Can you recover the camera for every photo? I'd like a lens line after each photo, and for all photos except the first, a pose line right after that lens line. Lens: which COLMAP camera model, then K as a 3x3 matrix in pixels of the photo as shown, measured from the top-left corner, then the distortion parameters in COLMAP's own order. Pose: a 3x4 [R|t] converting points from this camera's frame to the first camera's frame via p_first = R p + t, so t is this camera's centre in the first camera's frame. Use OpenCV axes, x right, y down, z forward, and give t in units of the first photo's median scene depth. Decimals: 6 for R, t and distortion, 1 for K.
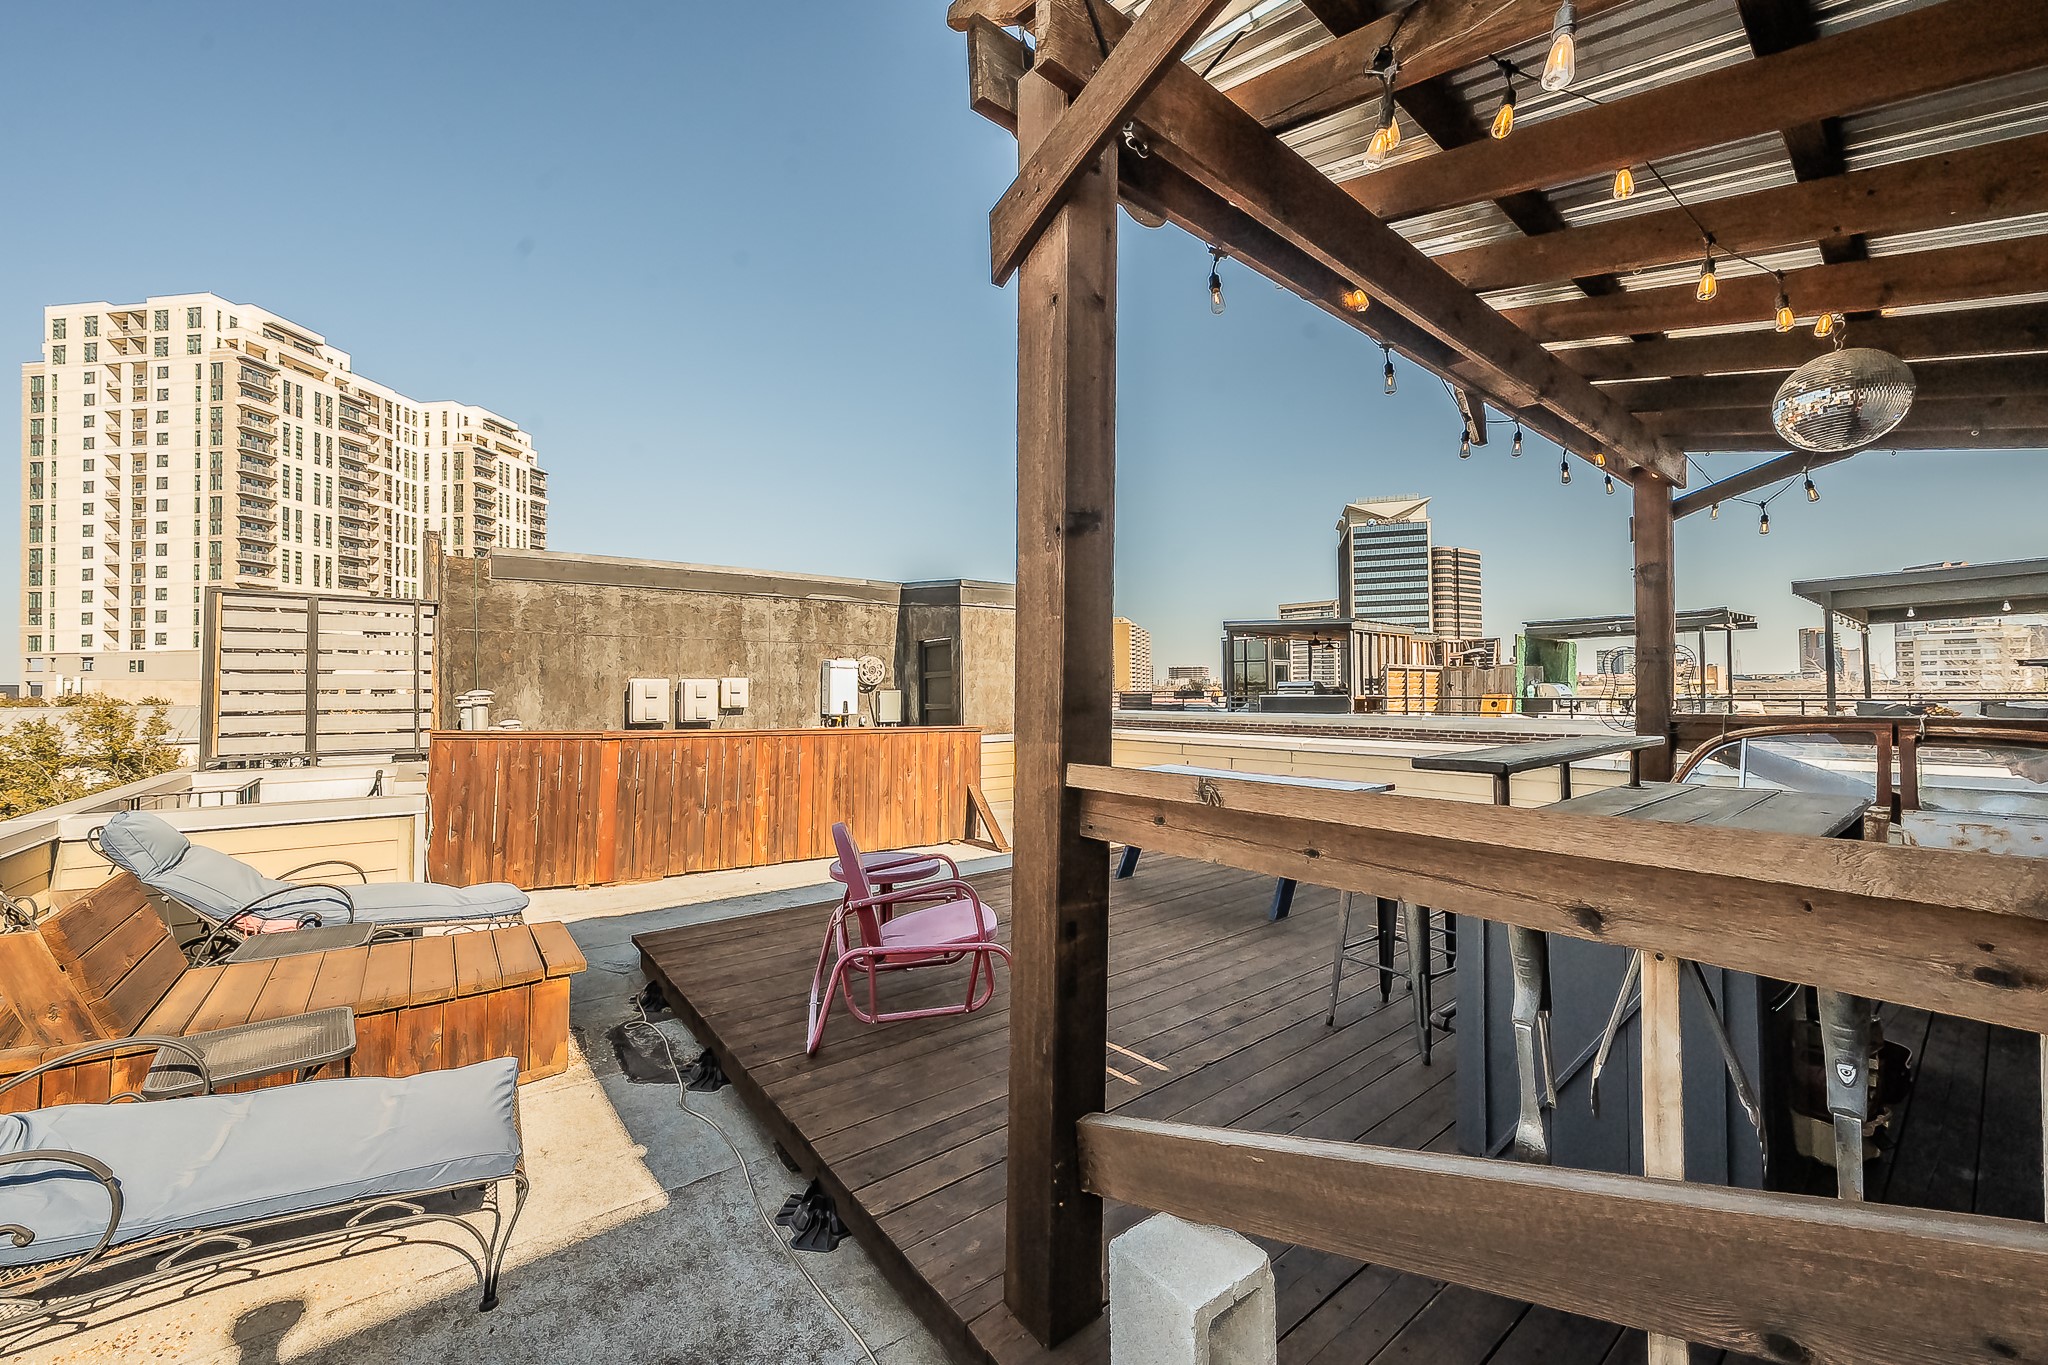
lens RADIAL K [[754.1, 0, 993.5], [0, 754.1, 683.1], [0, 0, 1]] dist [-0.000871, -0.000129]
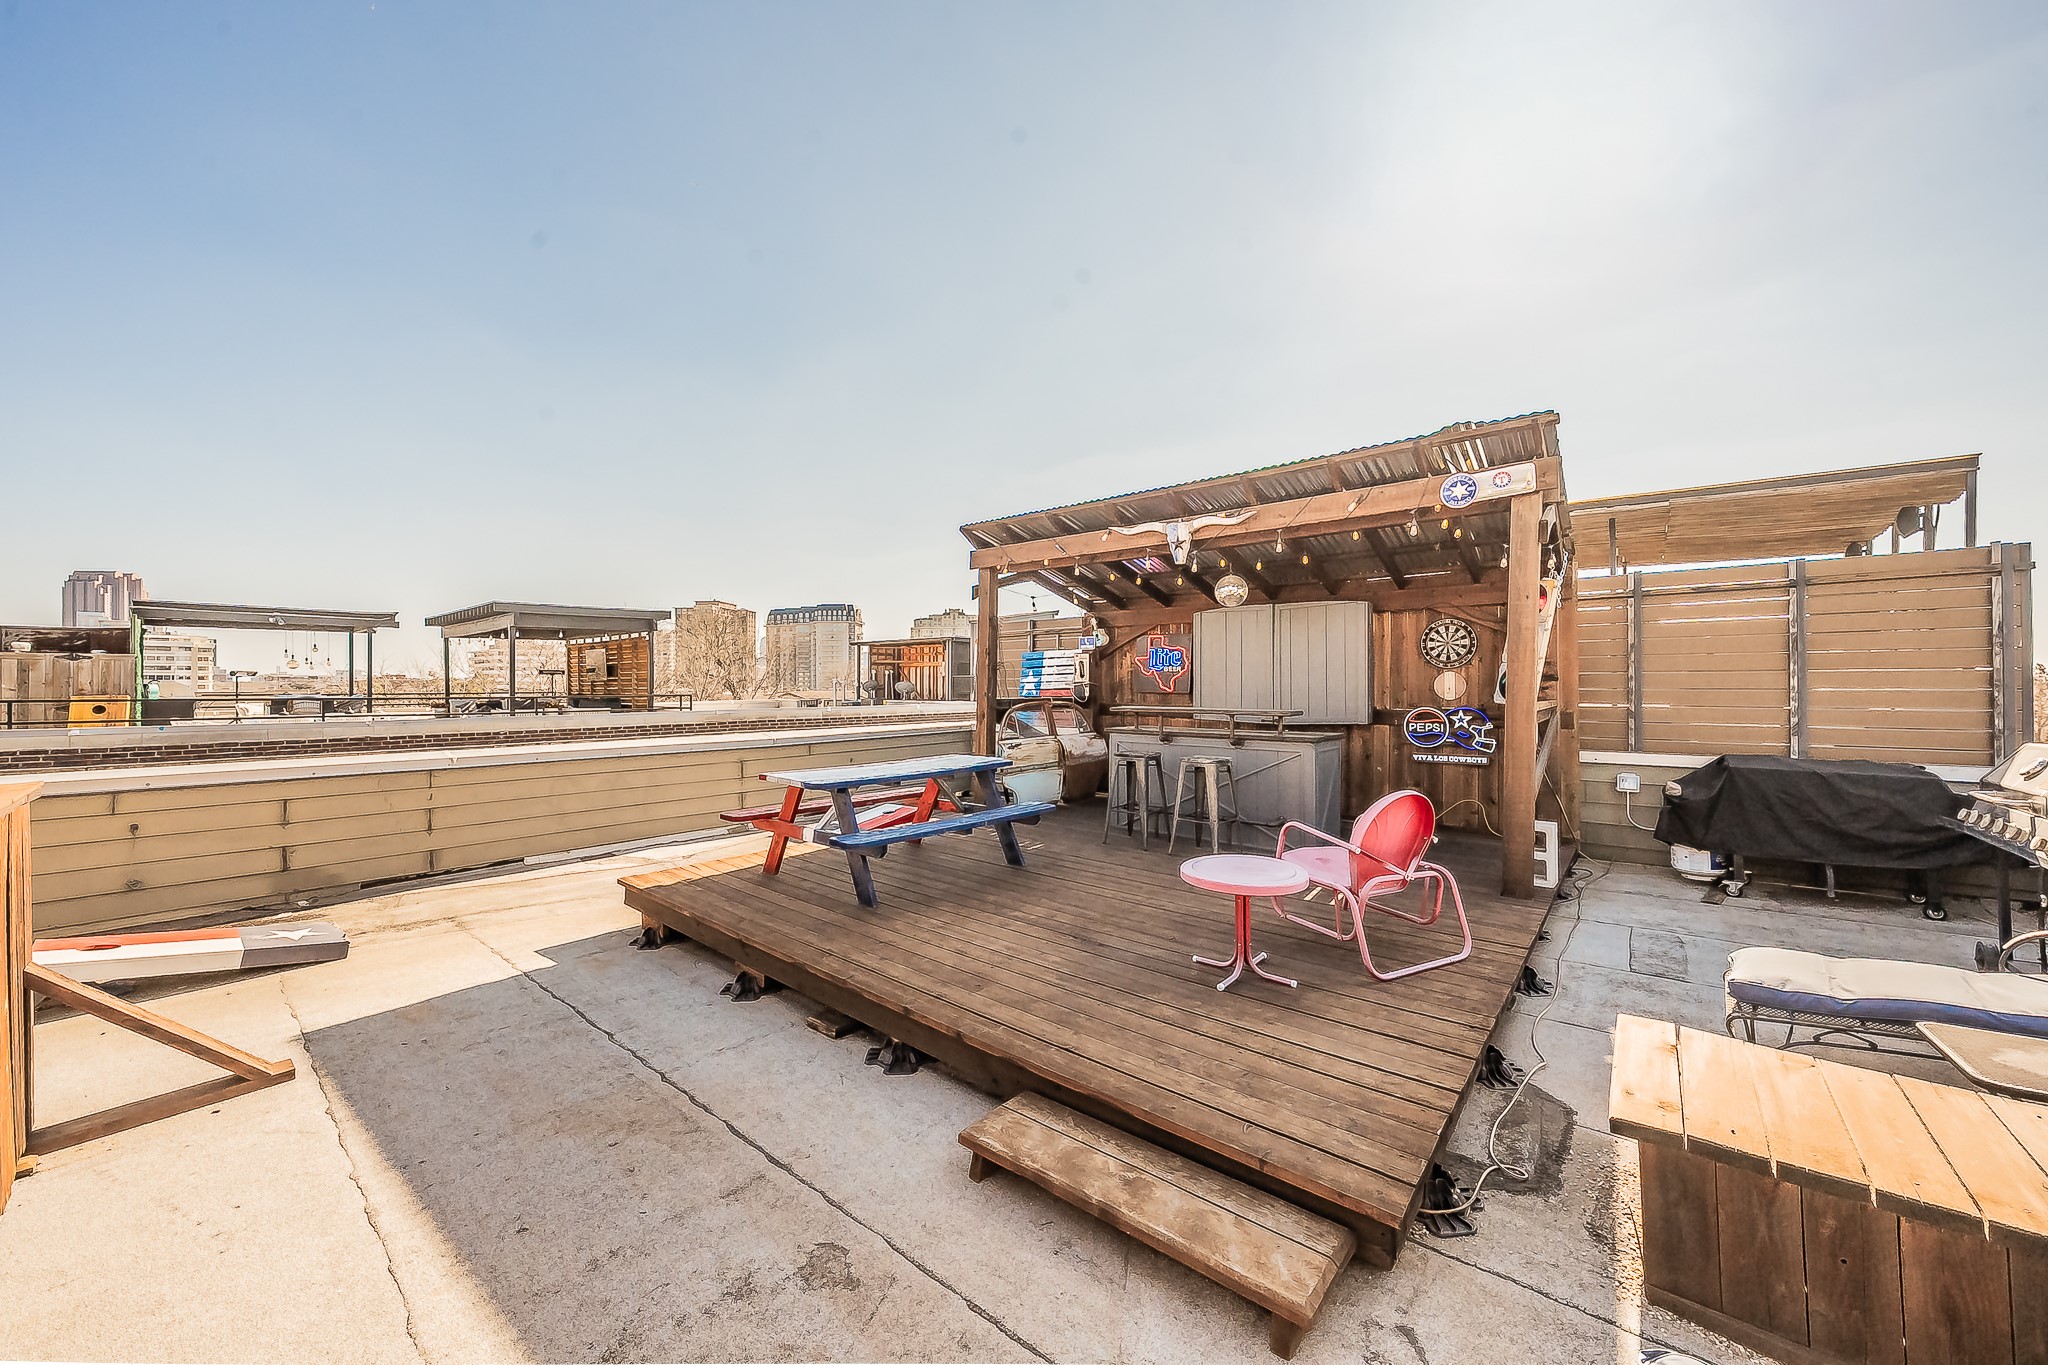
lens RADIAL K [[728.1, 0, 1024.0], [0, 728.1, 682.5], [0, 0, 1]] dist [-0.001412, -0.000026]
pose [[-0.214056, 0.013211, 0.976732, -0.864908], [-0.007998, 0.999851, -0.015276, 0.027930], [-0.976789, -0.011082, -0.213918, 1.327780]]
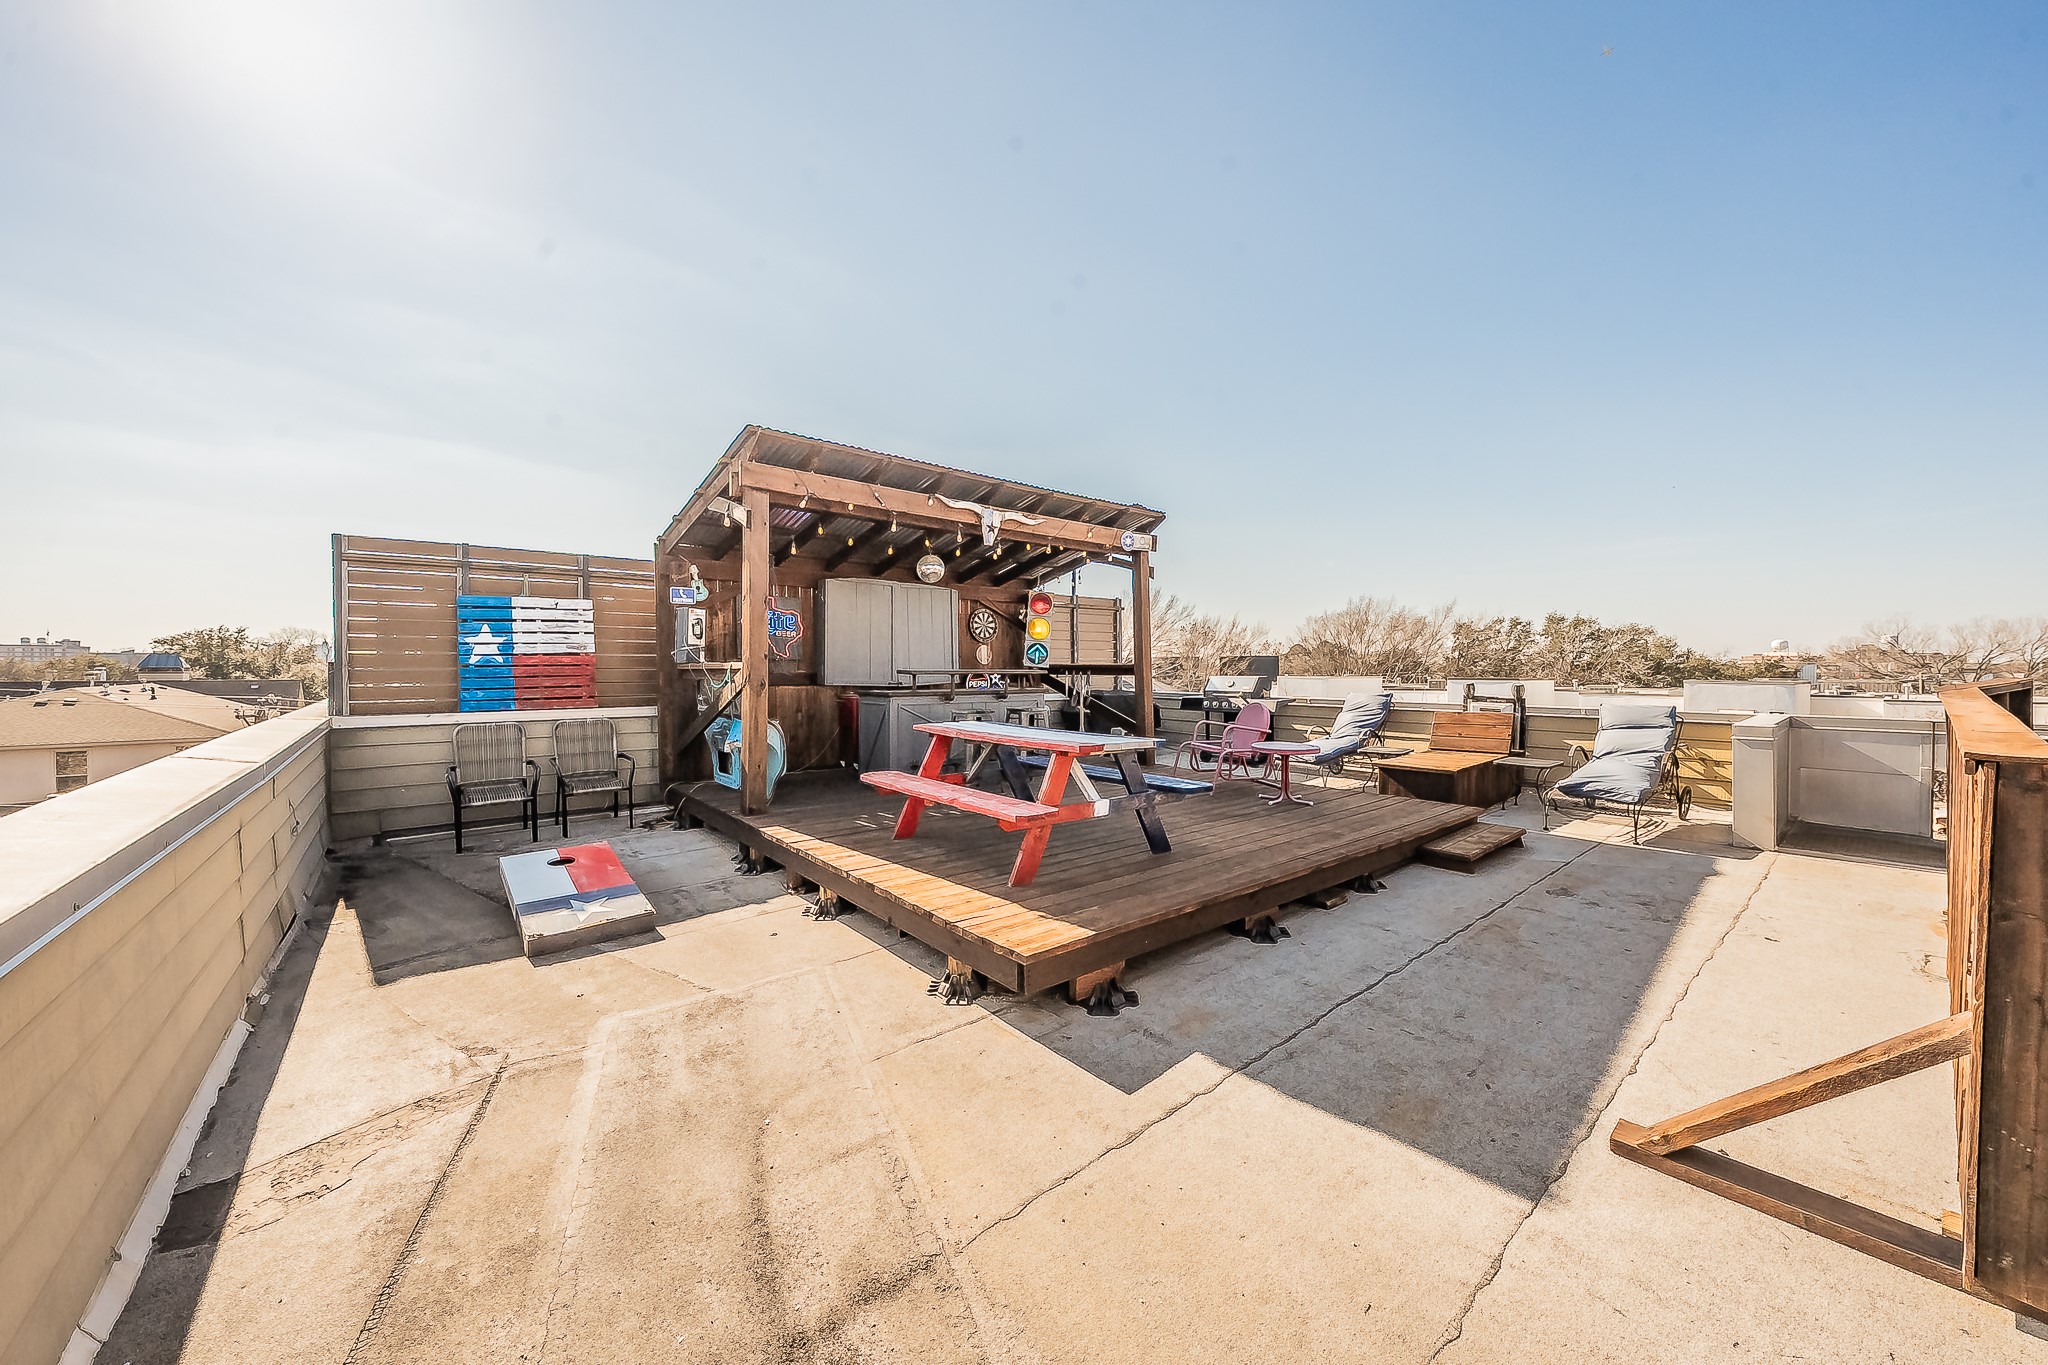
lens RADIAL K [[754.1, 0, 993.5], [0, 754.1, 683.1], [0, 0, 1]] dist [-0.000871, -0.000129]
pose [[-0.999420, 0.007871, -0.033142, 0.510303], [0.007526, 0.999916, 0.010536, 0.066591], [0.033222, 0.010280, -0.999395, 2.445063]]
